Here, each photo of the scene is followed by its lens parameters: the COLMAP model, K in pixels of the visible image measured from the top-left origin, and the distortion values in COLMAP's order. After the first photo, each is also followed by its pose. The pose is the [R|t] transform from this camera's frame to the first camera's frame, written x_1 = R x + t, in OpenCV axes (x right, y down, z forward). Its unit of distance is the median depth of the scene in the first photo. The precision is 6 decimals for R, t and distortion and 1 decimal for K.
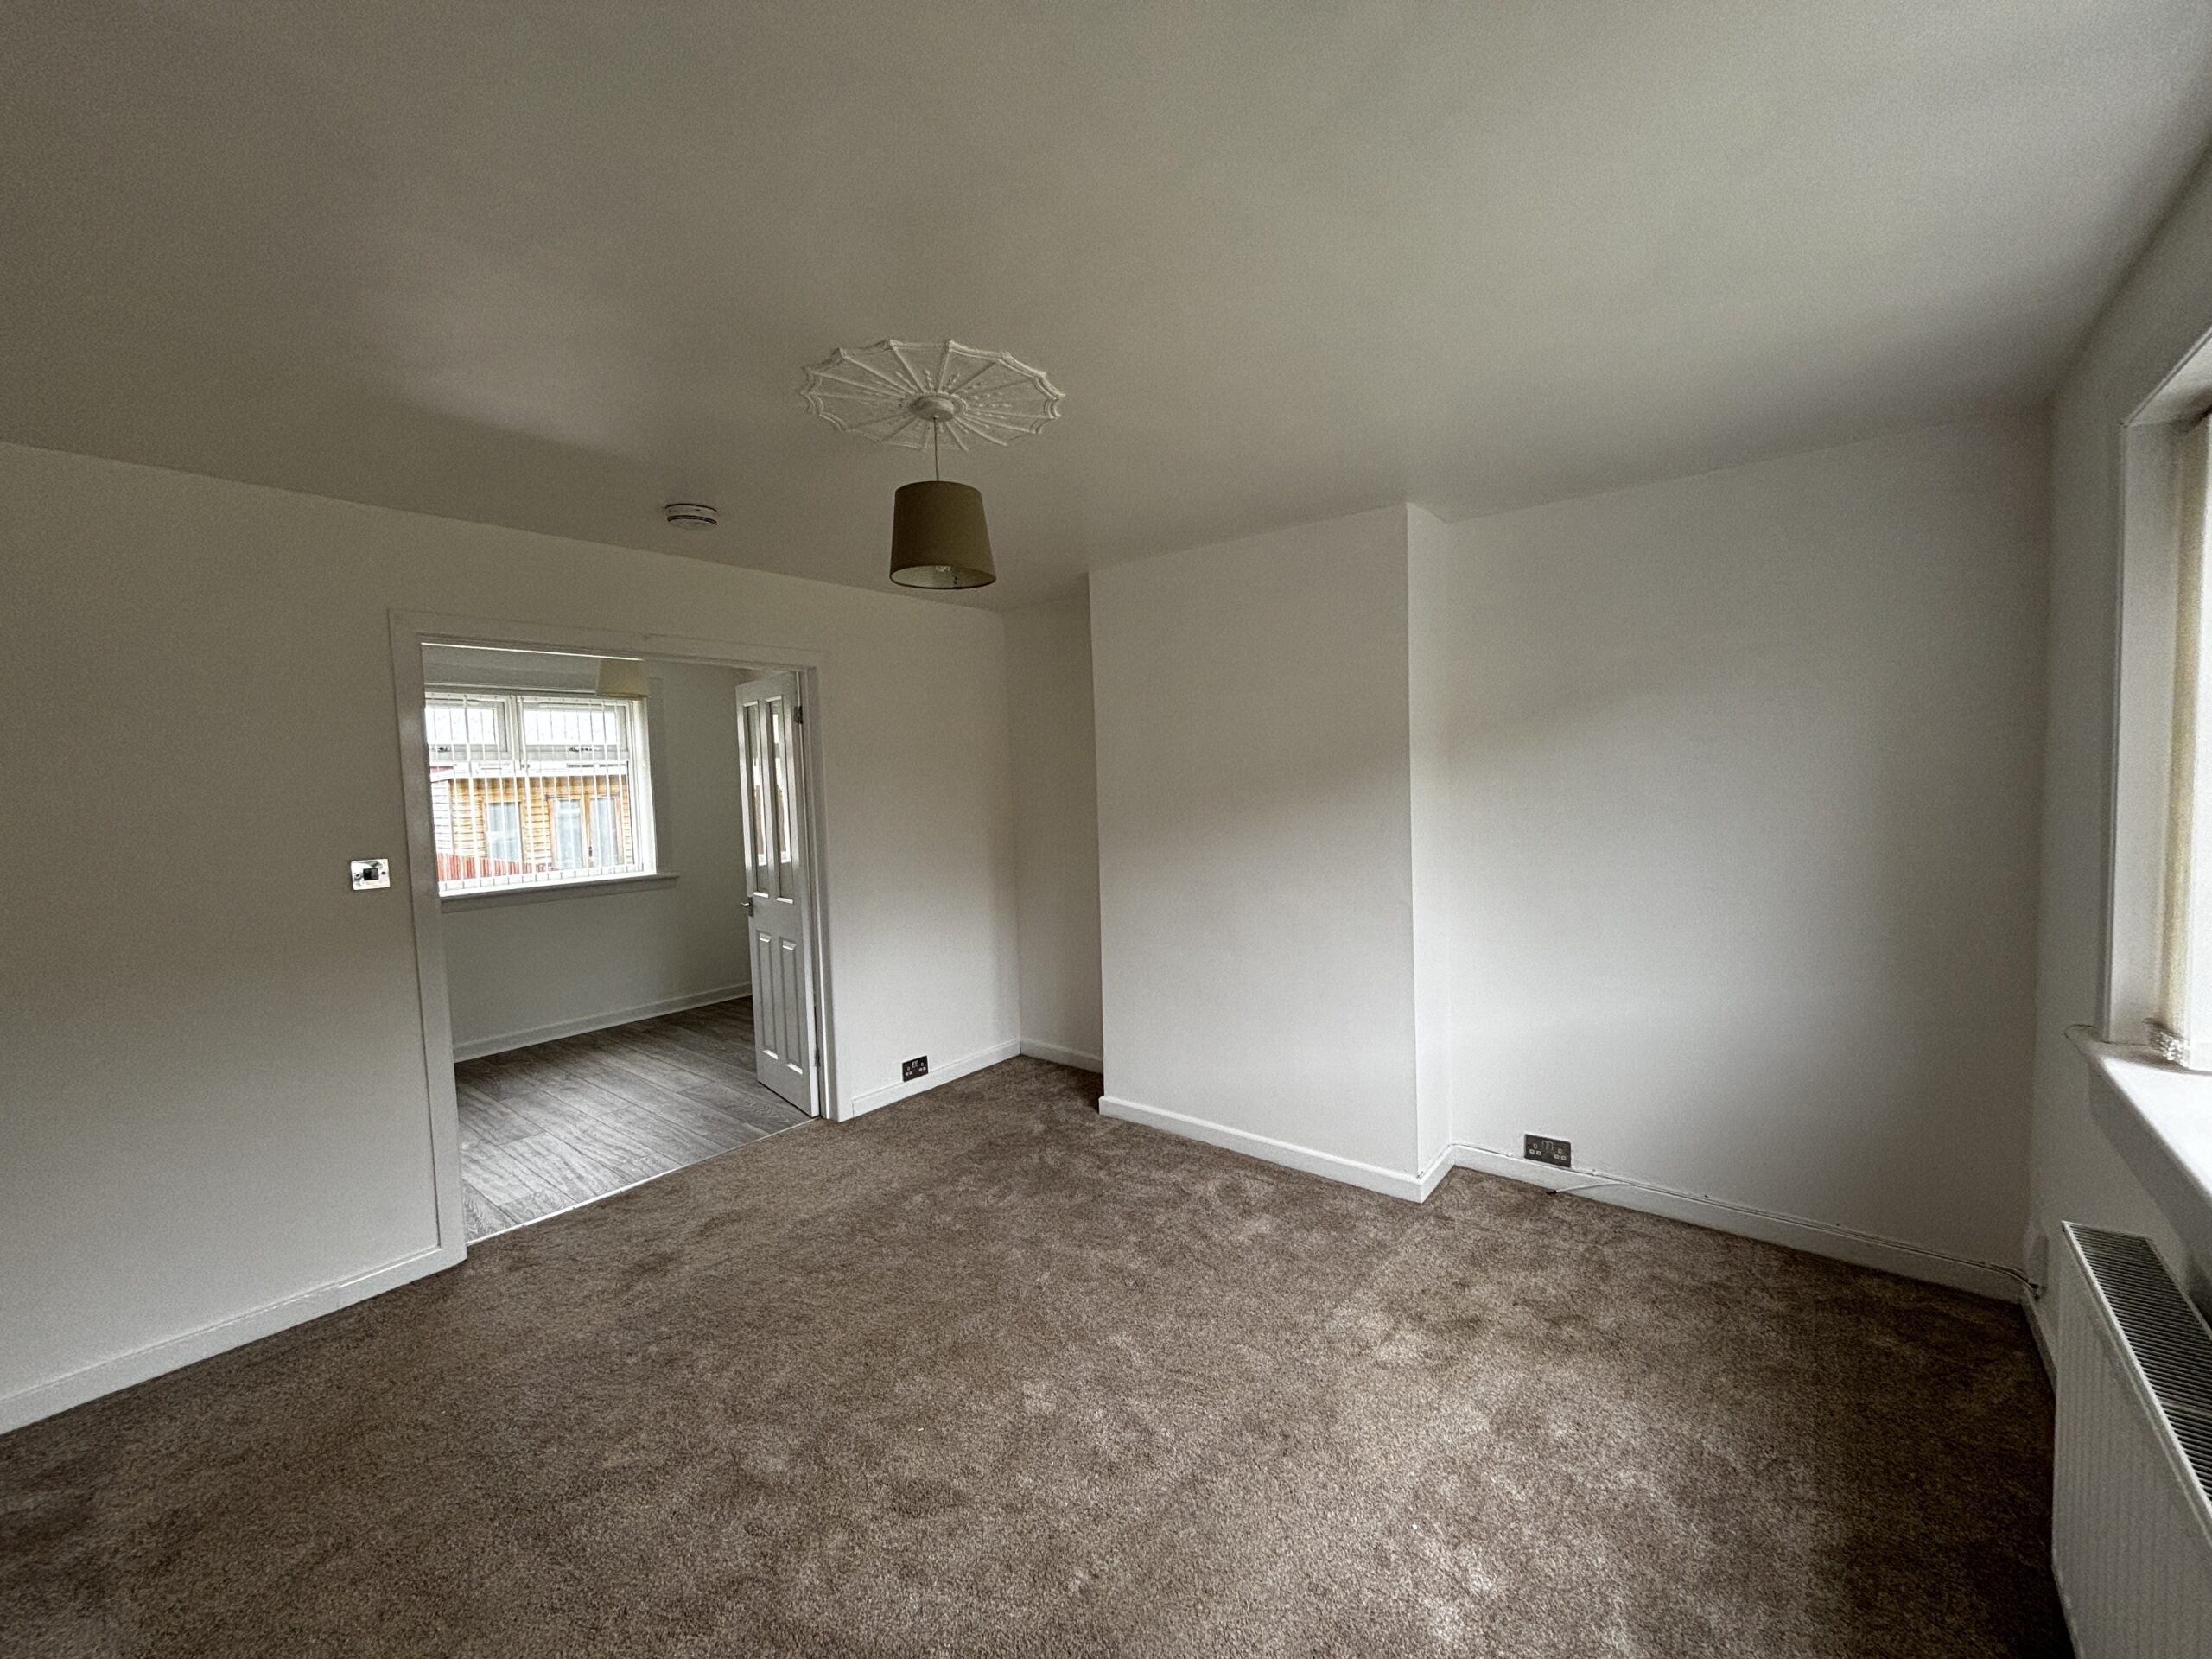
lens RADIAL K [[887.2, 0, 1113.1], [0, 887.2, 834.6], [0, 0, 1]] dist [-0.001985, 0.000563]
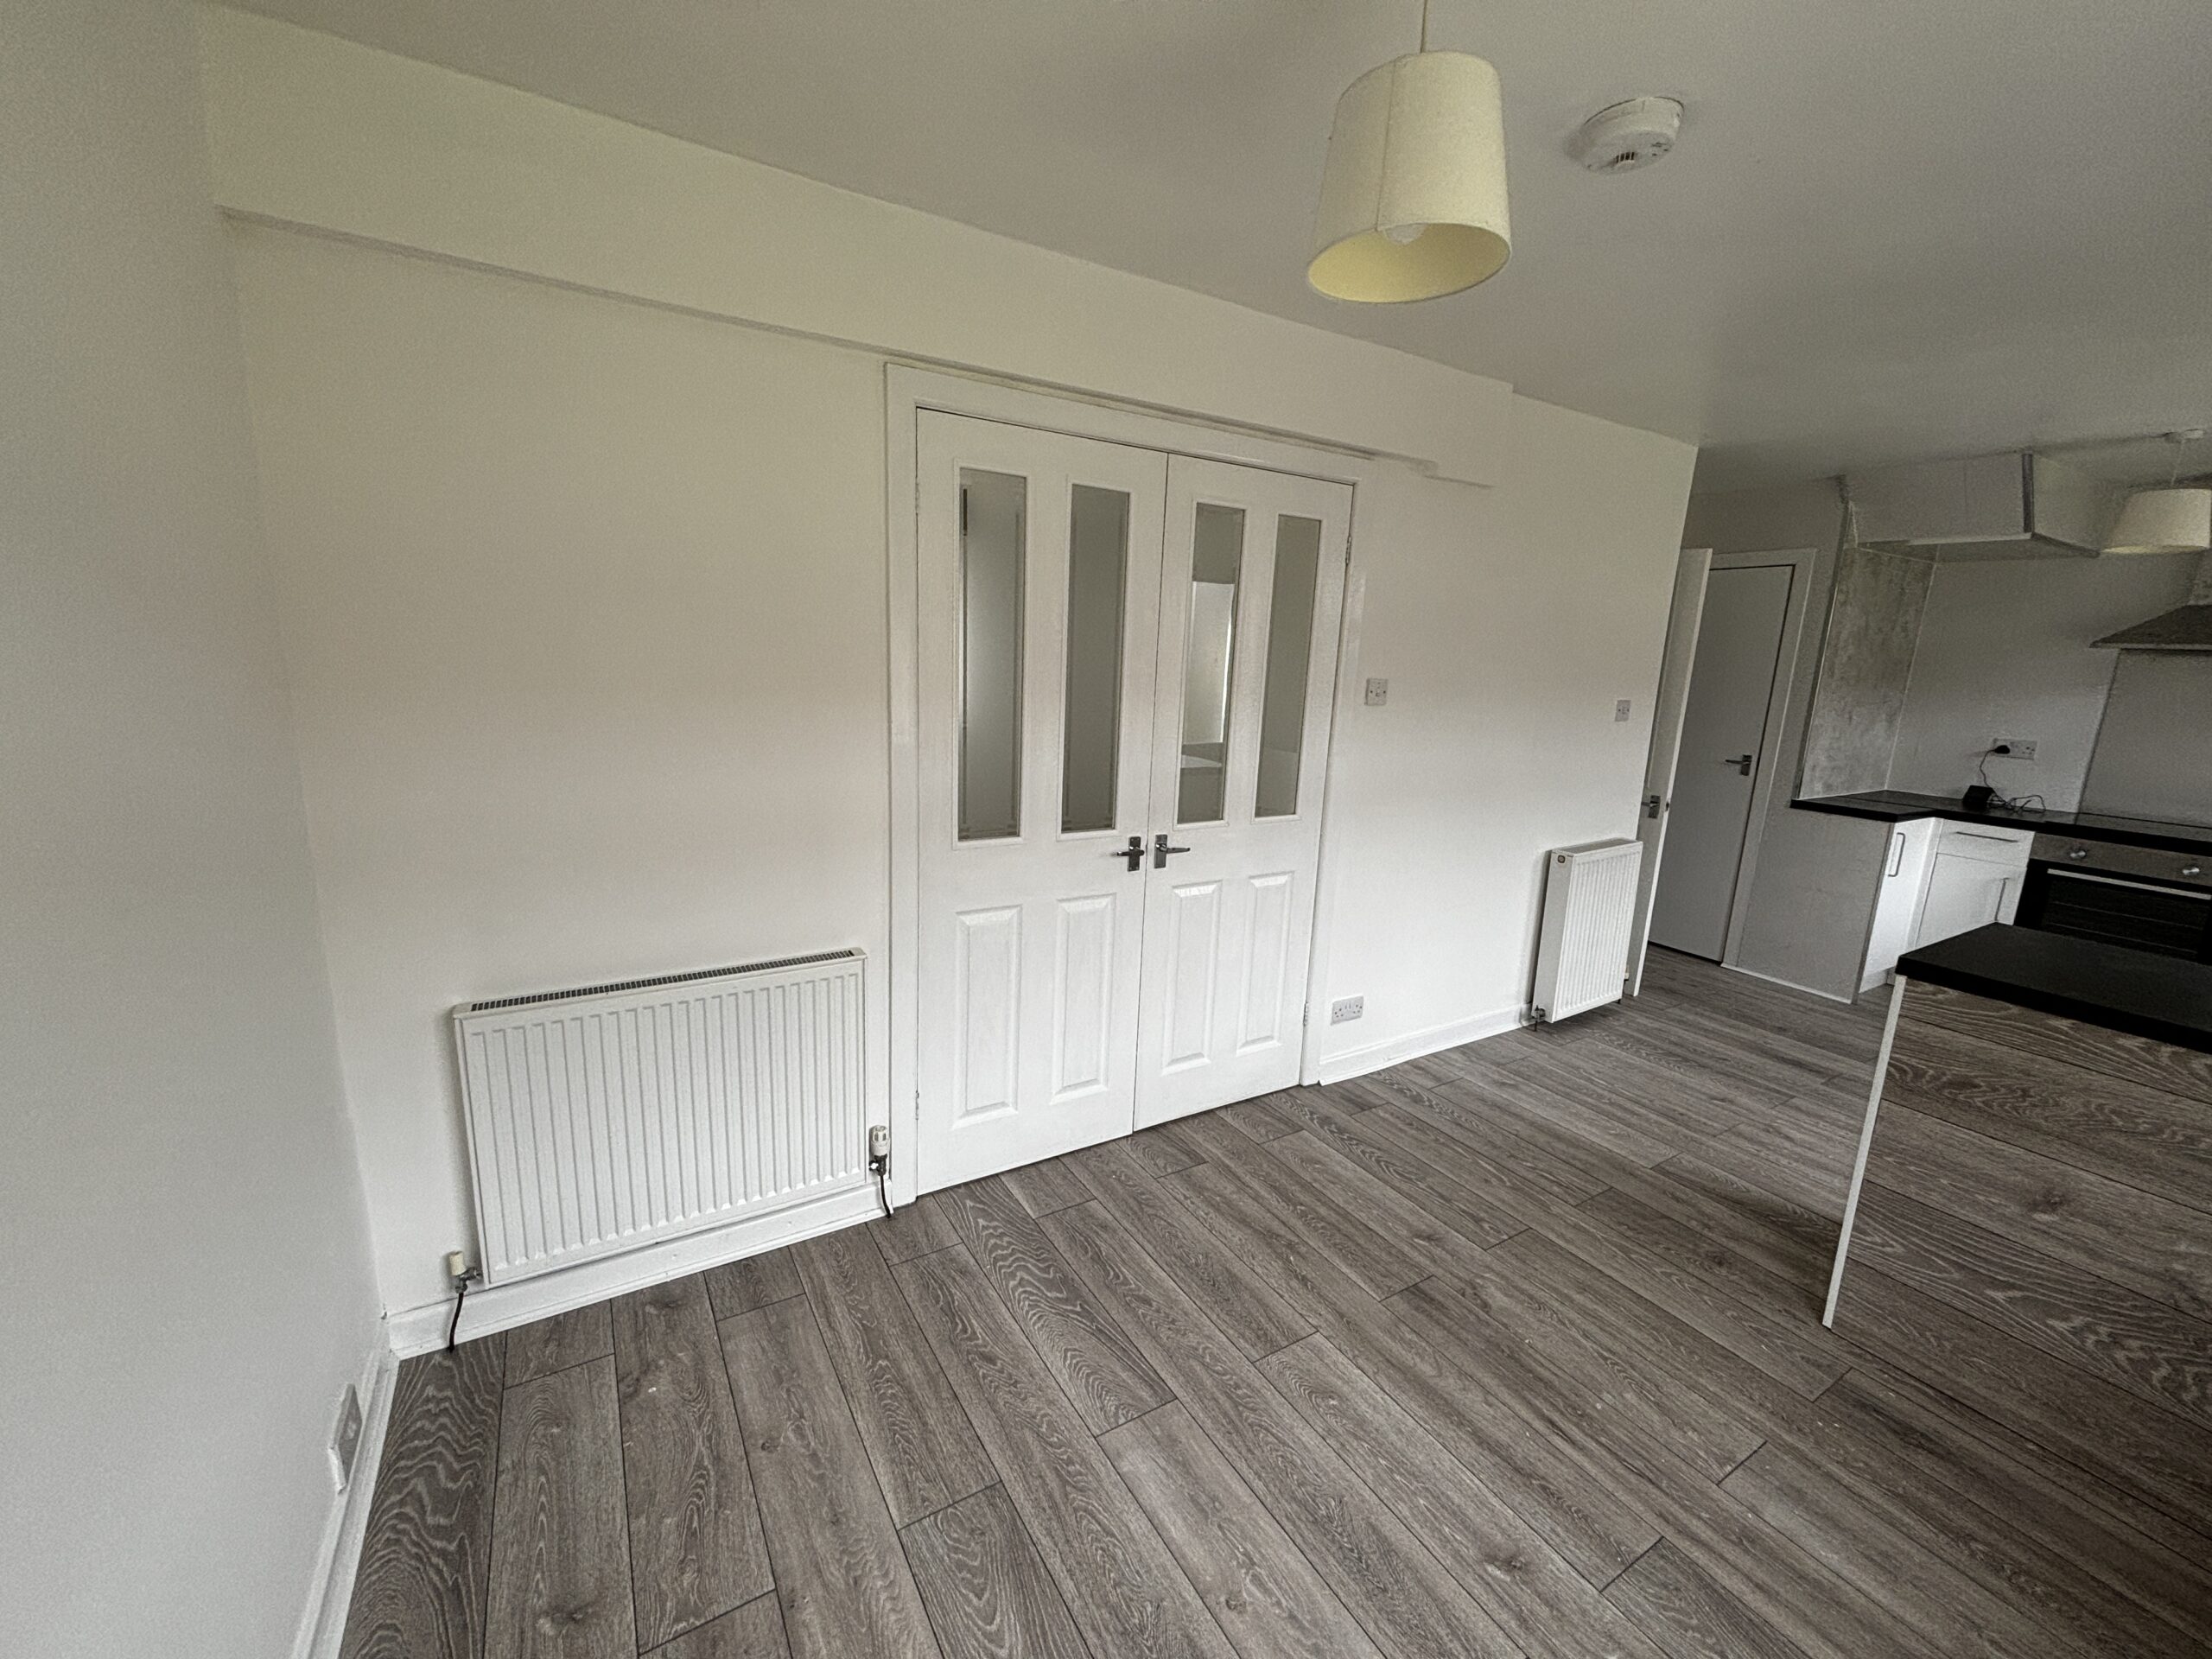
lens RADIAL K [[887.2, 0, 1104.3], [0, 887.2, 825.5], [0, 0, 1]] dist [-0.001985, 0.000563]
pose [[-0.938497, -0.073367, 0.337403, -1.270192], [0.011355, 0.970079, 0.242523, -0.140980], [-0.345101, 0.231438, -0.909583, 2.908044]]
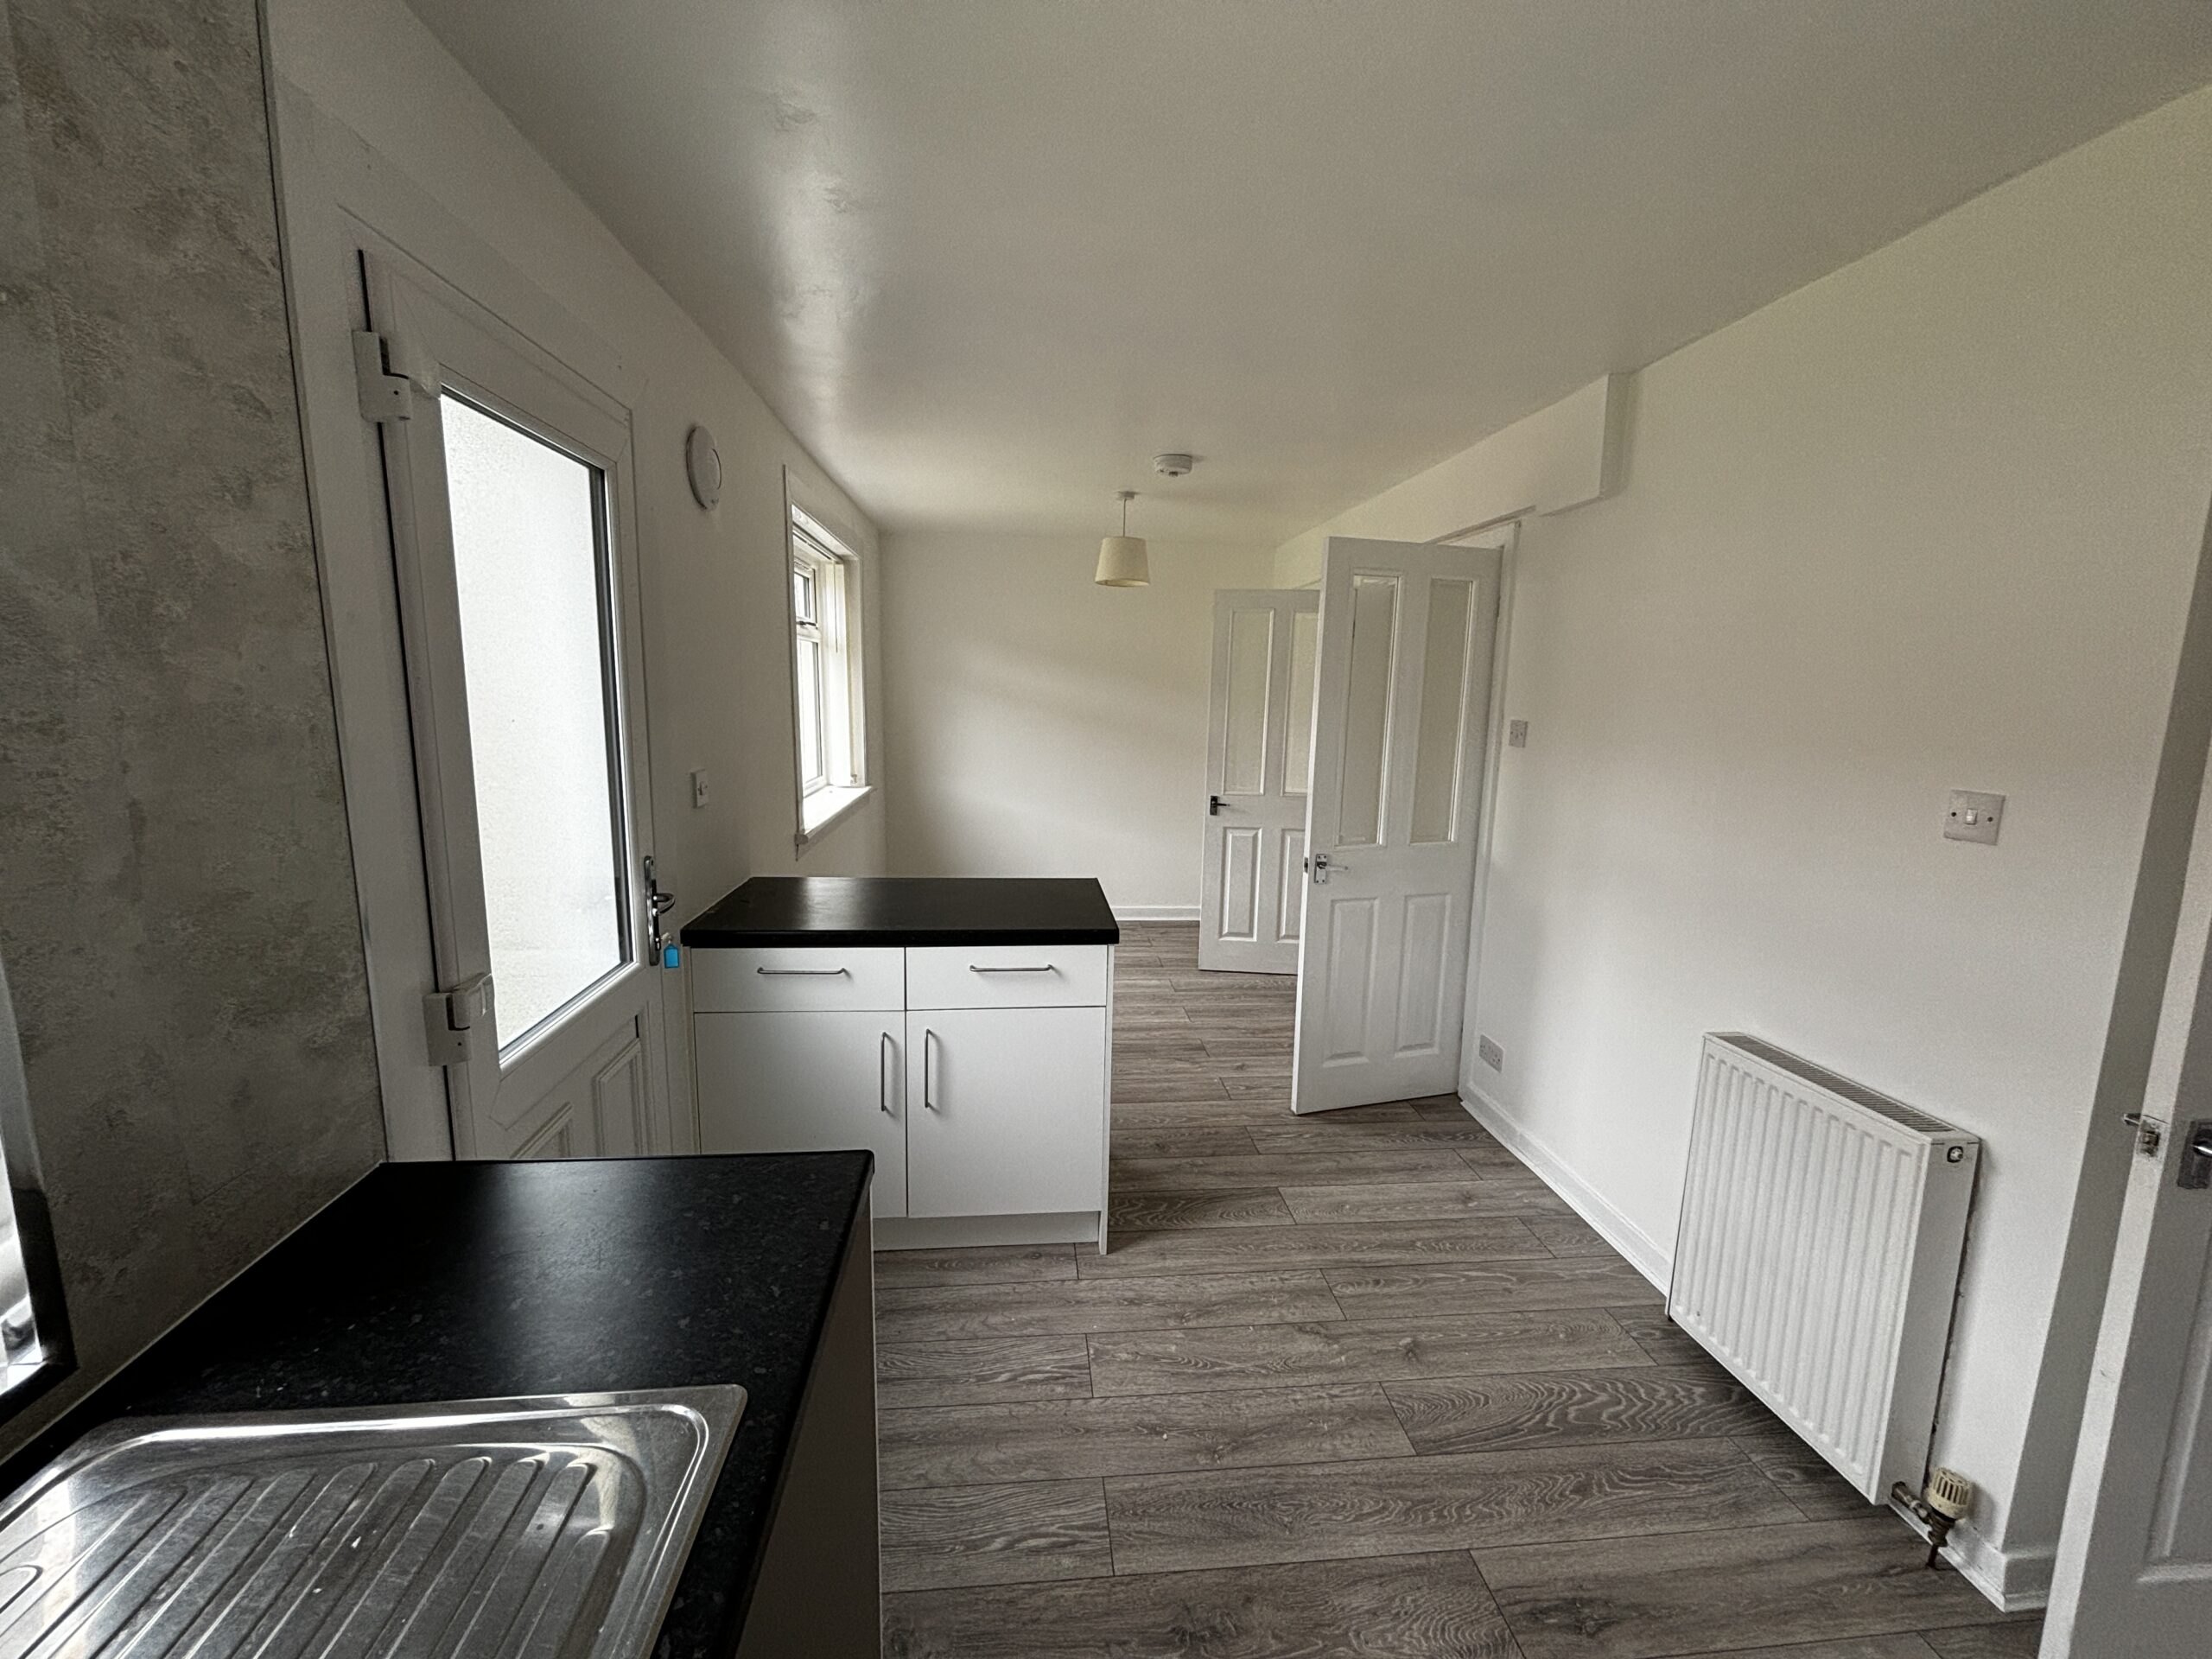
lens RADIAL K [[887.2, 0, 1096.1], [0, 887.2, 818.4], [0, 0, 1]] dist [-0.001985, 0.000563]
pose [[0.715665, -0.062420, 0.695649, -2.742787], [0.004676, 0.996404, 0.084596, 0.018307], [-0.698428, -0.057290, 0.713384, 0.775992]]
